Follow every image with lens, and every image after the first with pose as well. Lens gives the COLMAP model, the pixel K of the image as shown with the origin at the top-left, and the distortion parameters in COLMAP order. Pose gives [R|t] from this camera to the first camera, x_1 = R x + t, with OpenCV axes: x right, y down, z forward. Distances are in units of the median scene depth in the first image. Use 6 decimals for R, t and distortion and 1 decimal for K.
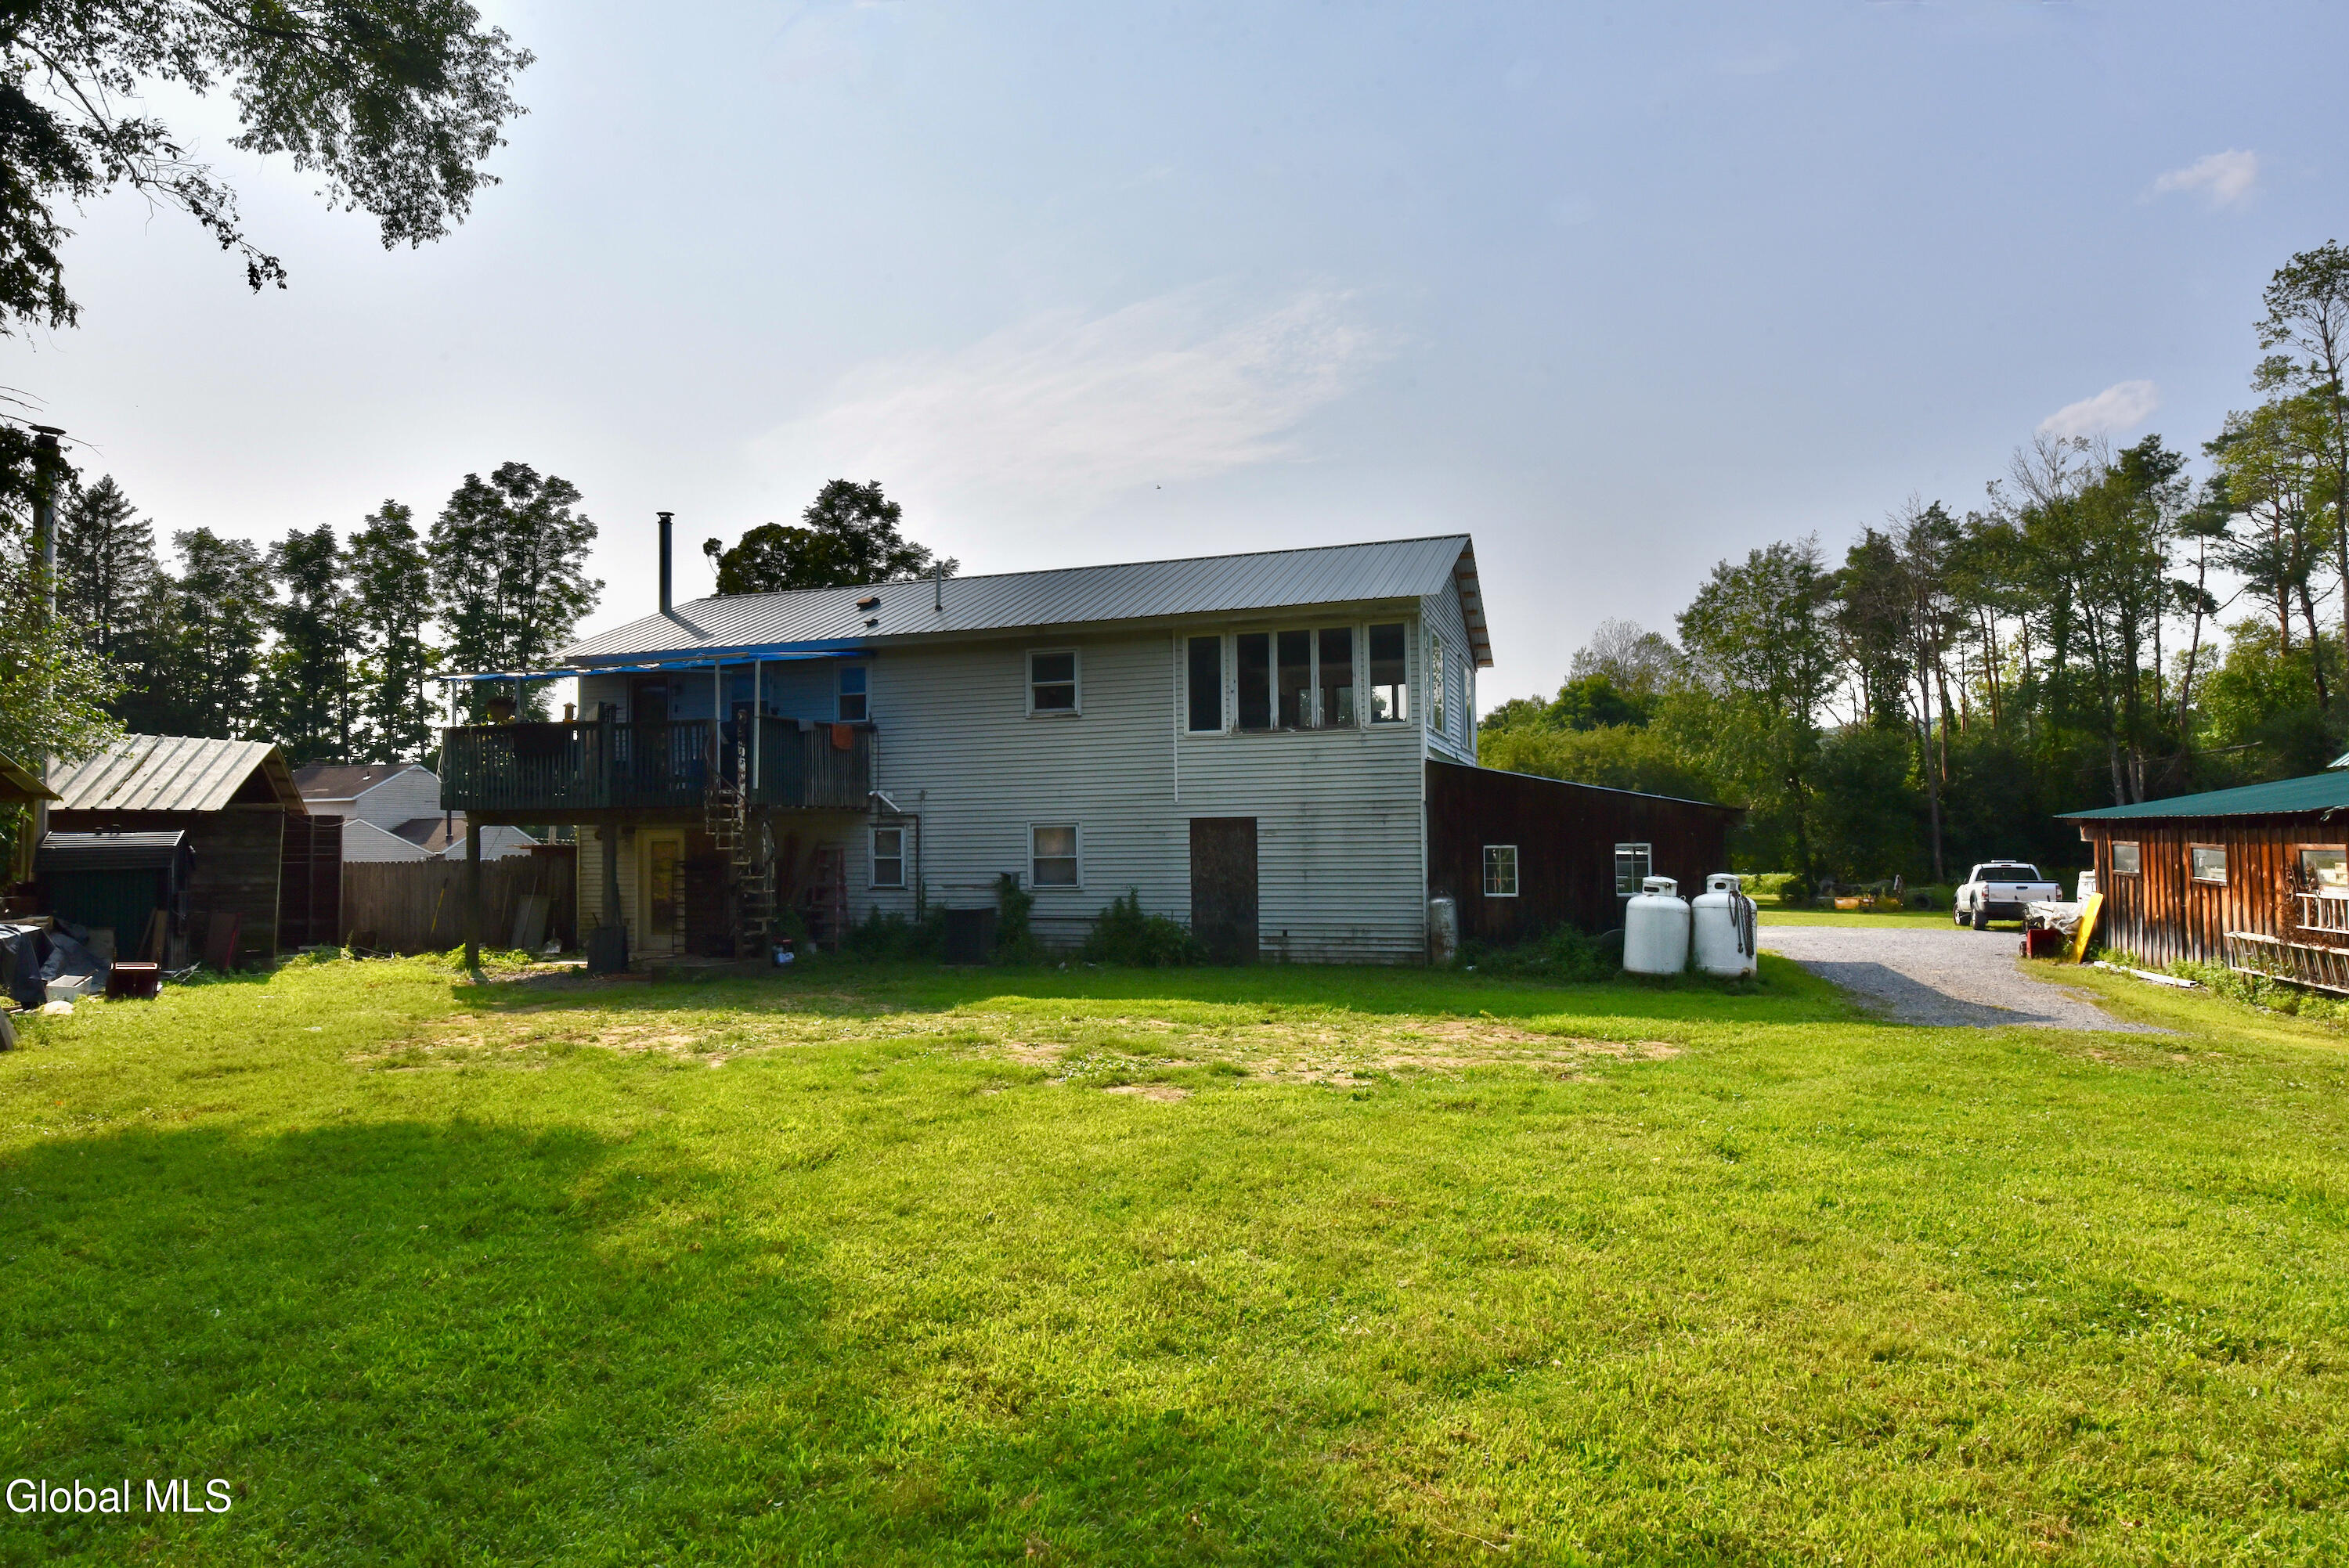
lens RADIAL K [[1294.0, 0, 1170.2], [0, 1294.0, 874.1], [0, 0, 1]] dist [-0.026086, -0.000245]
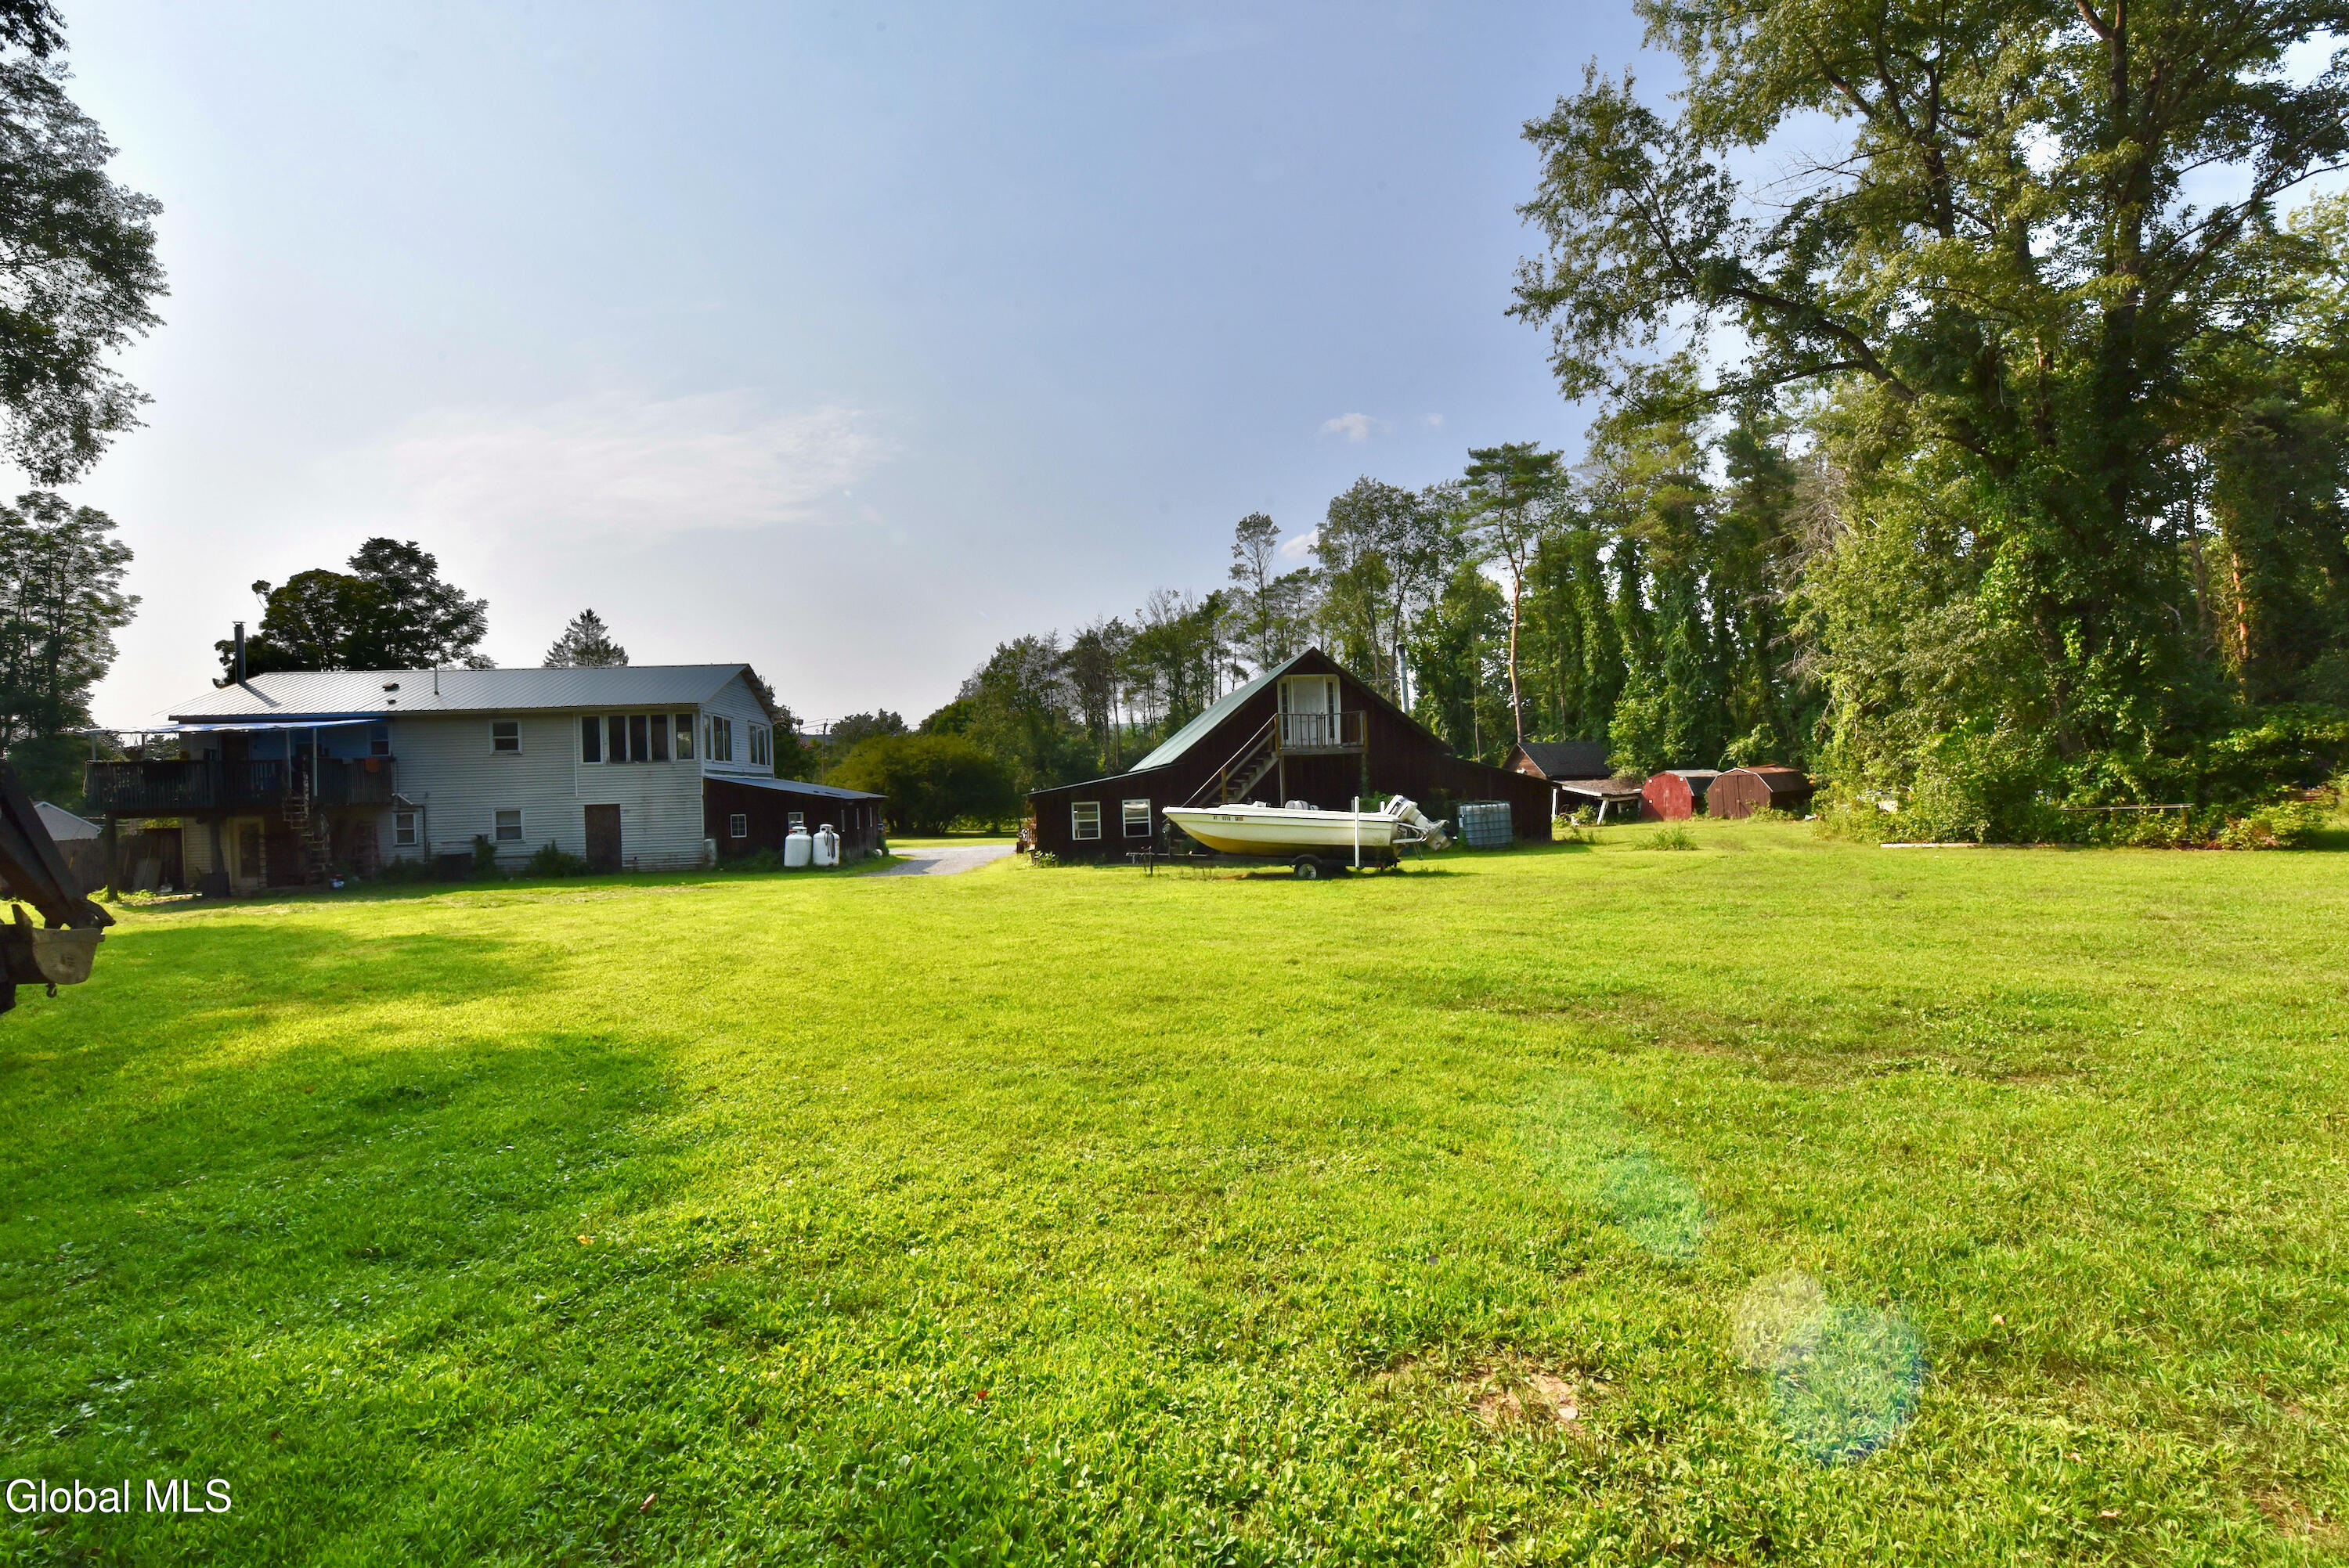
lens RADIAL K [[963.8, 0, 1218.4], [0, 963.8, 811.5], [0, 0, 1]] dist [-0.023567, -0.001652]
pose [[0.895490, -0.027876, 0.444208, 0.101765], [0.030943, 0.999521, 0.000346, -0.000903], [-0.444005, 0.013435, 0.895924, -0.334621]]
